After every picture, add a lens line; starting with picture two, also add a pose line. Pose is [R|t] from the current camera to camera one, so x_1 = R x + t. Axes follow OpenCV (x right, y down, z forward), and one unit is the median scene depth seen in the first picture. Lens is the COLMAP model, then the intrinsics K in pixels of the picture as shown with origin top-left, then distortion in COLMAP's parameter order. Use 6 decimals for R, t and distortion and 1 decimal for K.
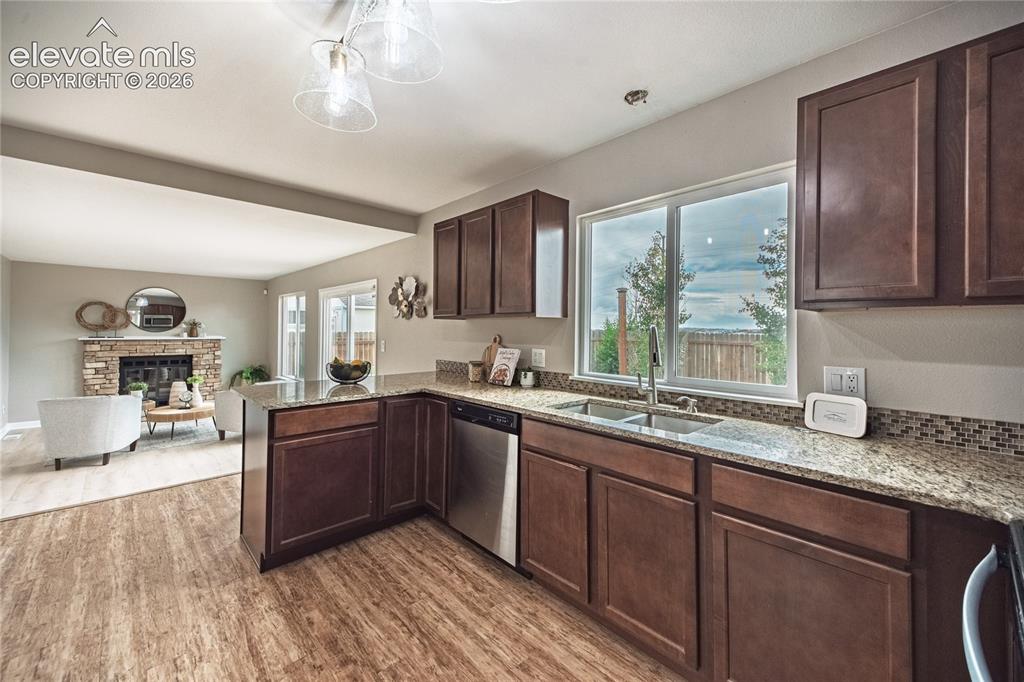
lens RADIAL K [[409.7, 0, 506.3], [0, 409.7, 325.0], [0, 0, 1]] dist [0.028802, -0.006433]
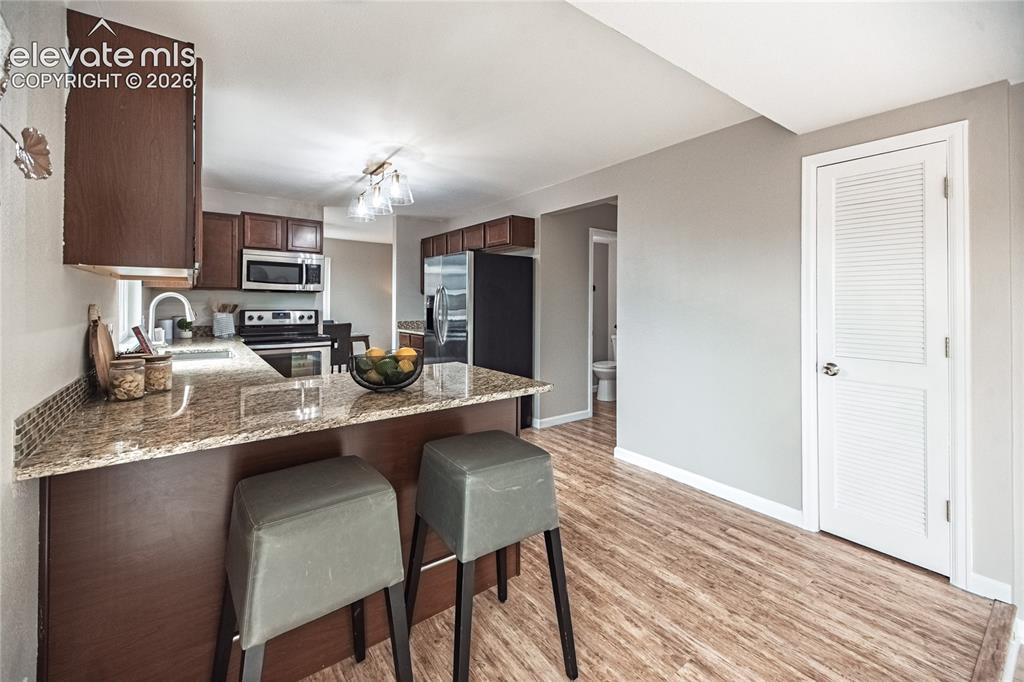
lens RADIAL K [[409.7, 0, 508.7], [0, 409.7, 292.6], [0, 0, 1]] dist [0.028802, -0.006433]
pose [[-0.995557, -0.008070, 0.093818, -0.745024], [-0.010971, 0.999476, -0.030452, 0.023682], [-0.093523, -0.031346, -0.995124, 1.916459]]
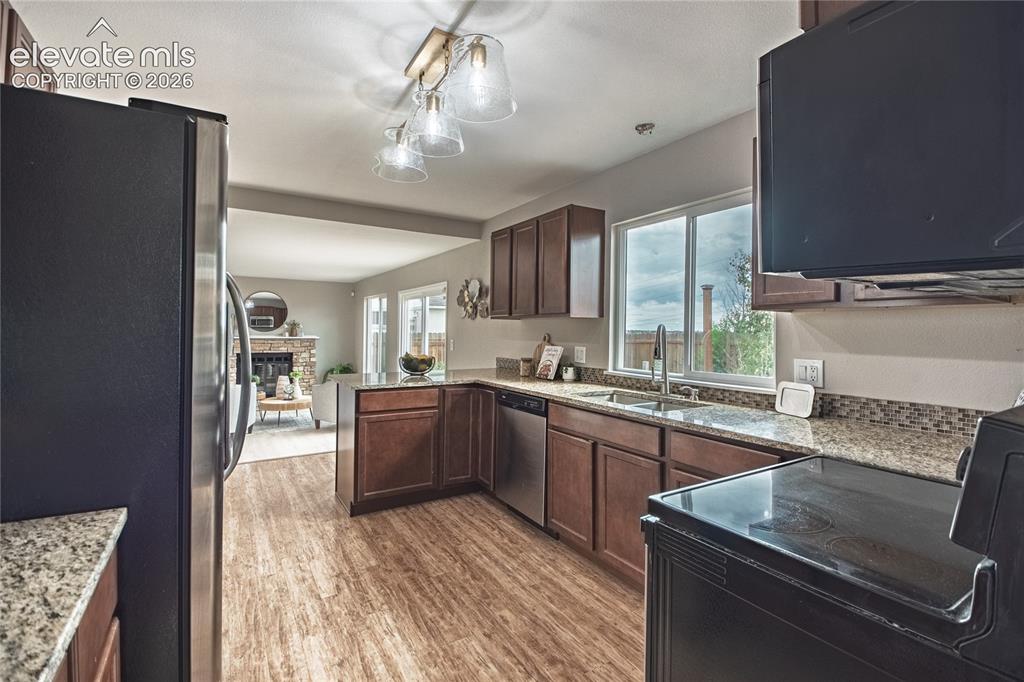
lens RADIAL K [[473.6, 0, 514.7], [0, 473.6, 326.7], [0, 0, 1]] dist [0.008936, 0.001105]
pose [[0.980566, 0.000215, -0.196187, 0.182484], [-0.000010, 0.999999, 0.001047, 0.005088], [0.196187, -0.001024, 0.980566, -0.314596]]
